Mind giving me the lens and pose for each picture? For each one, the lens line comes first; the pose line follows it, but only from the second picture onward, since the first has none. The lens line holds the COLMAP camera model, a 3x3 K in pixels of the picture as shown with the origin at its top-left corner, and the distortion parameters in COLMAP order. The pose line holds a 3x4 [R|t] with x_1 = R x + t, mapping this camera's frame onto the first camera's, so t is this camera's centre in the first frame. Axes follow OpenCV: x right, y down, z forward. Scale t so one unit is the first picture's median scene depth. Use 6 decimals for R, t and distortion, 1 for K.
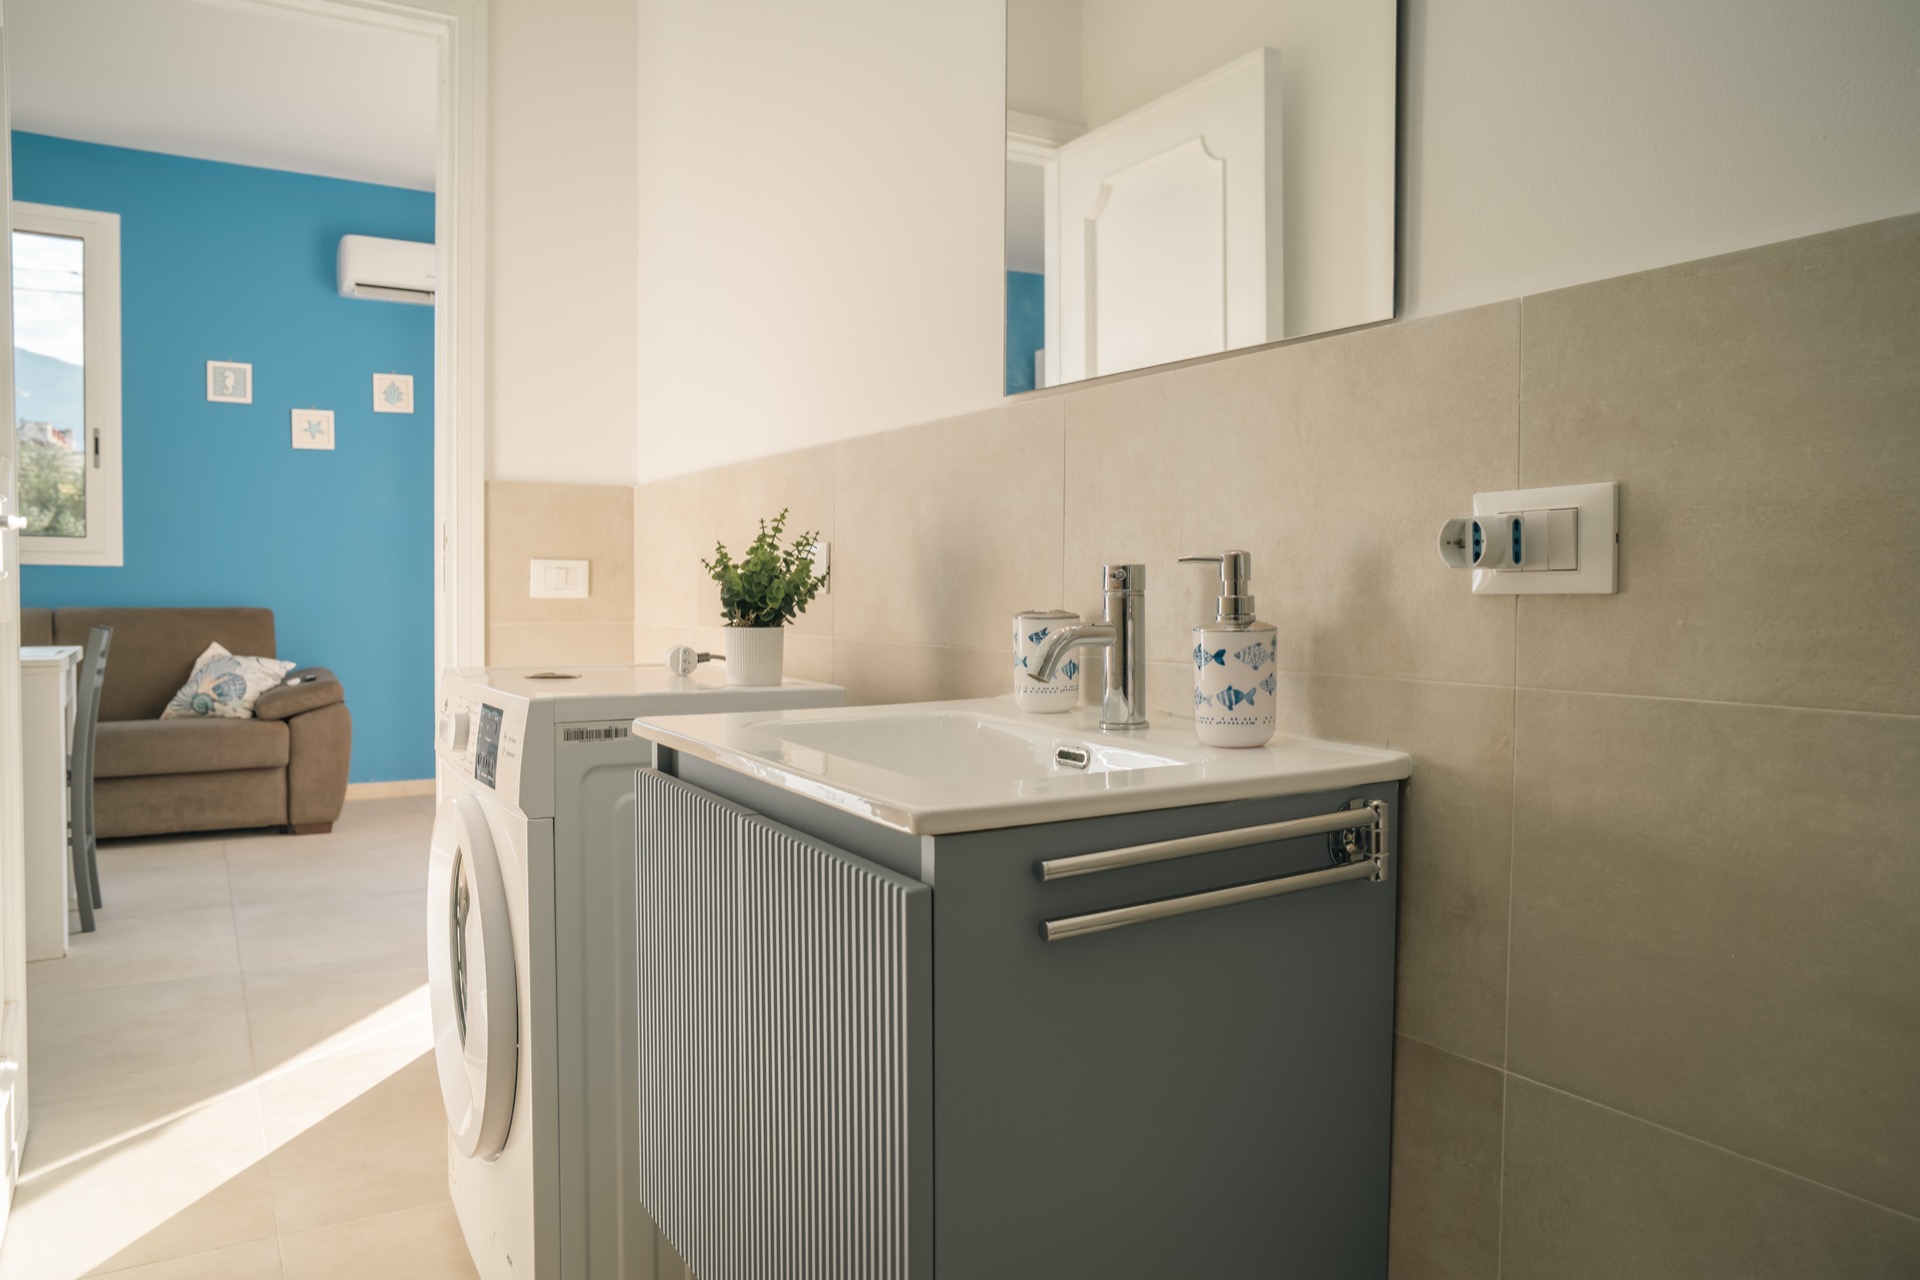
lens RADIAL K [[1329.9, 0, 960.0], [0, 1329.9, 640.0], [0, 0, 1]] dist [-0.074570, 0.070655]
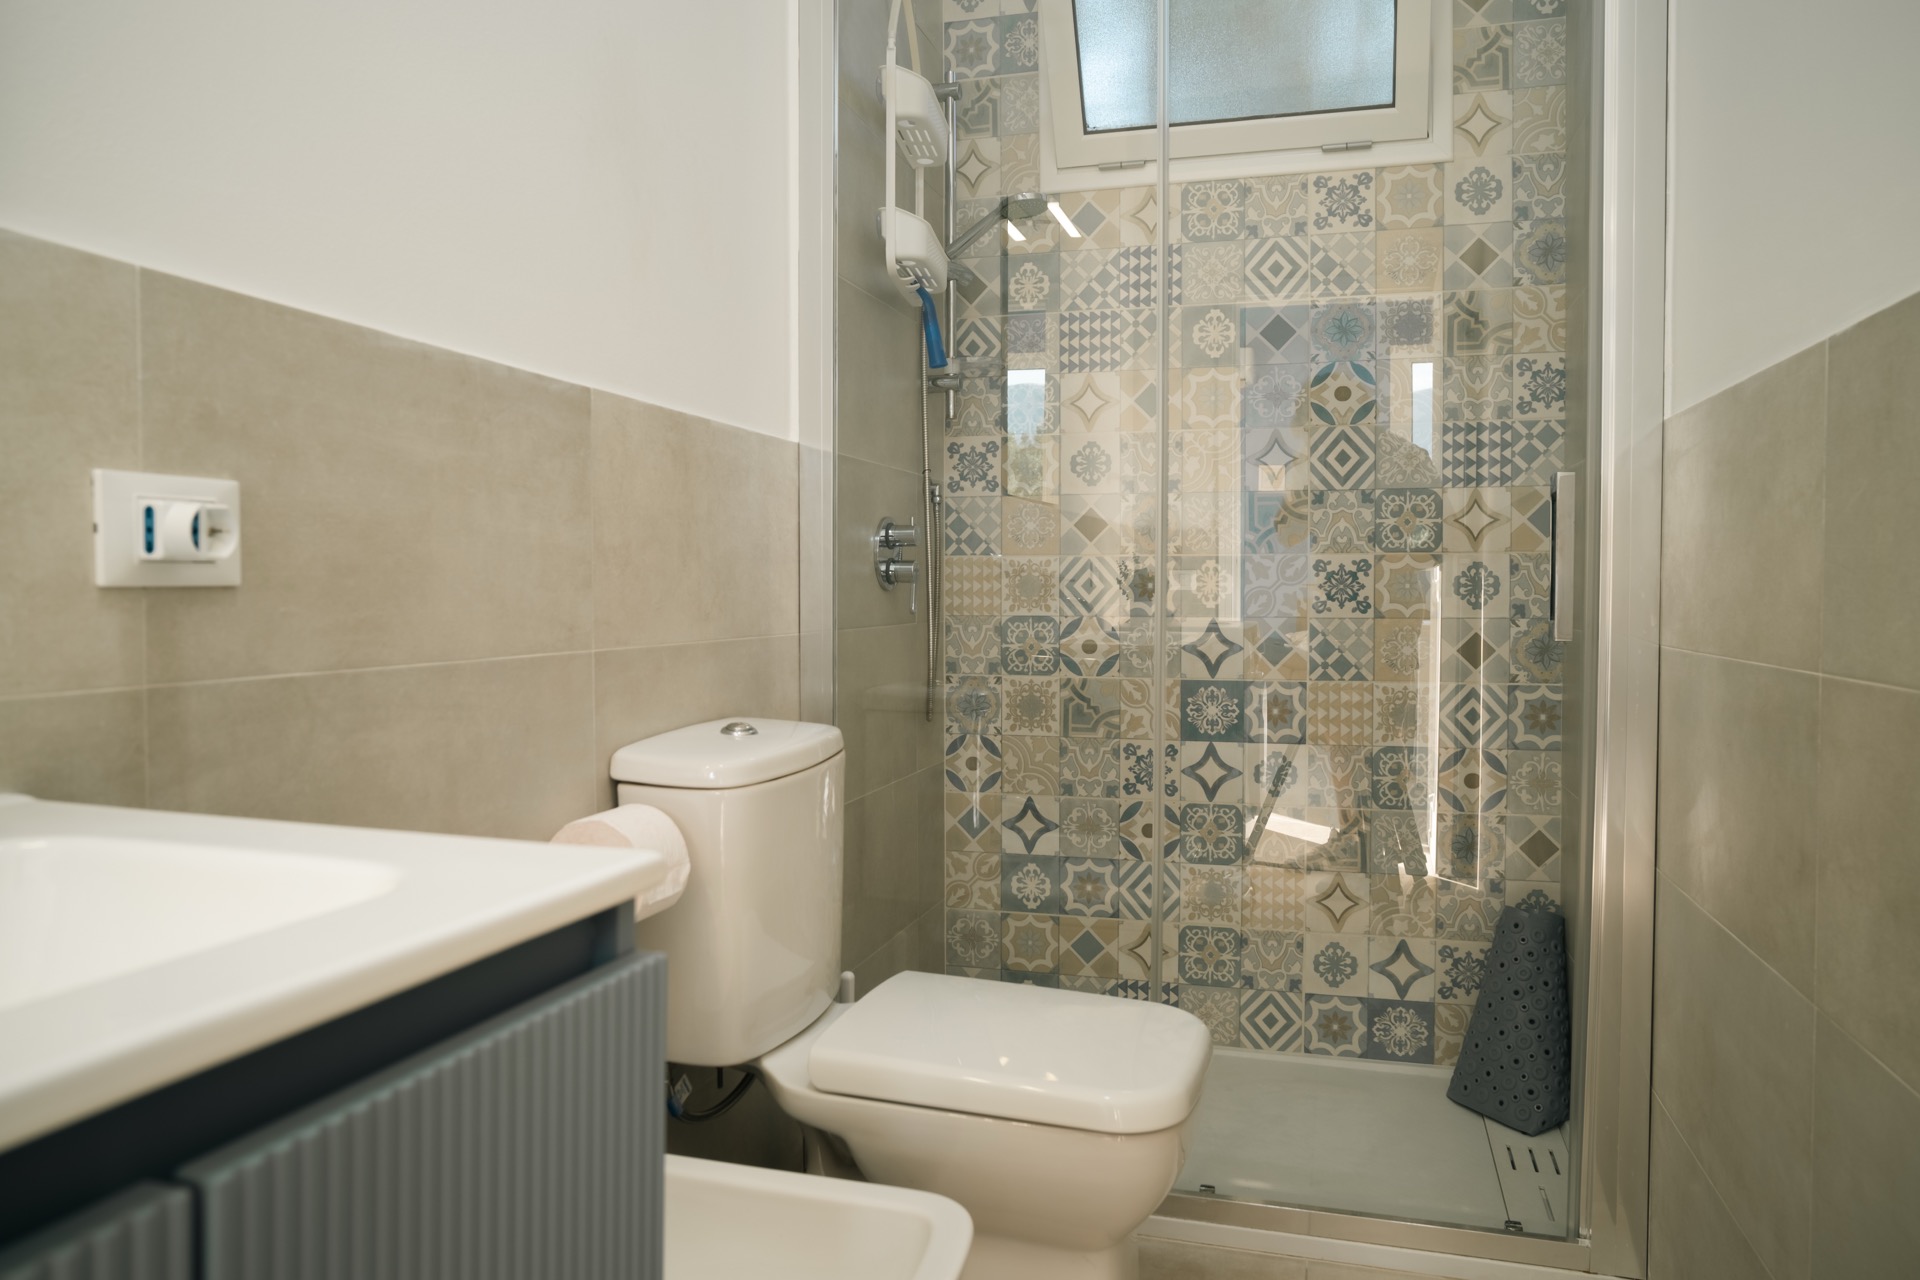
lens RADIAL K [[1329.9, 0, 960.0], [0, 1329.9, 640.0], [0, 0, 1]] dist [-0.074570, 0.070655]
pose [[-0.690588, -0.026907, 0.722748, -0.651622], [0.023038, 0.997982, 0.059166, -0.039459], [-0.722882, 0.057510, -0.688575, 1.233157]]
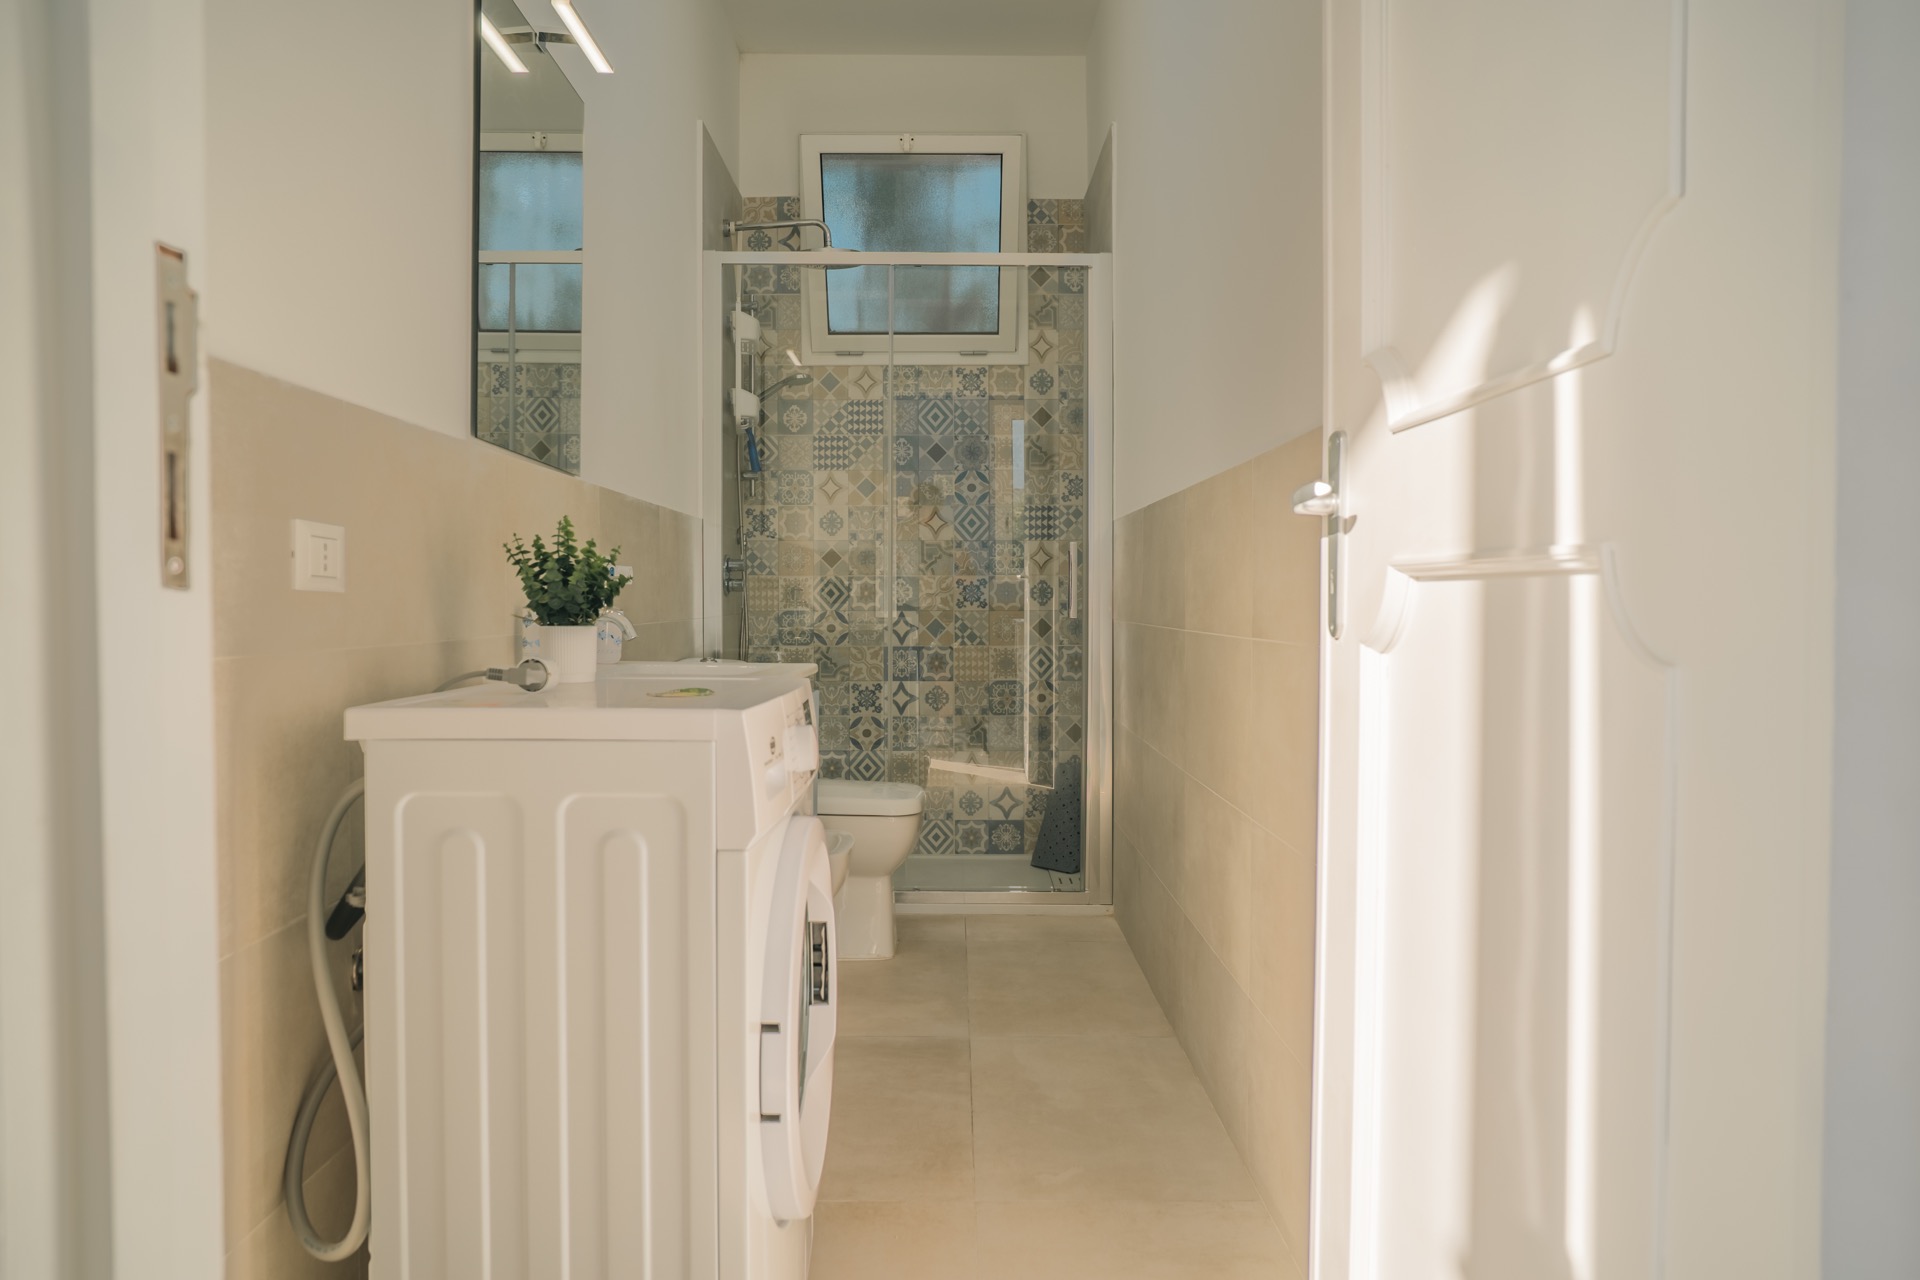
lens RADIAL K [[1329.9, 0, 960.0], [0, 1329.9, 640.0], [0, 0, 1]] dist [-0.074570, 0.070655]
pose [[-0.869786, -0.018466, 0.493083, -0.930458], [0.015728, 0.997754, 0.065108, -0.062549], [-0.493178, 0.064385, -0.867542, 1.767708]]
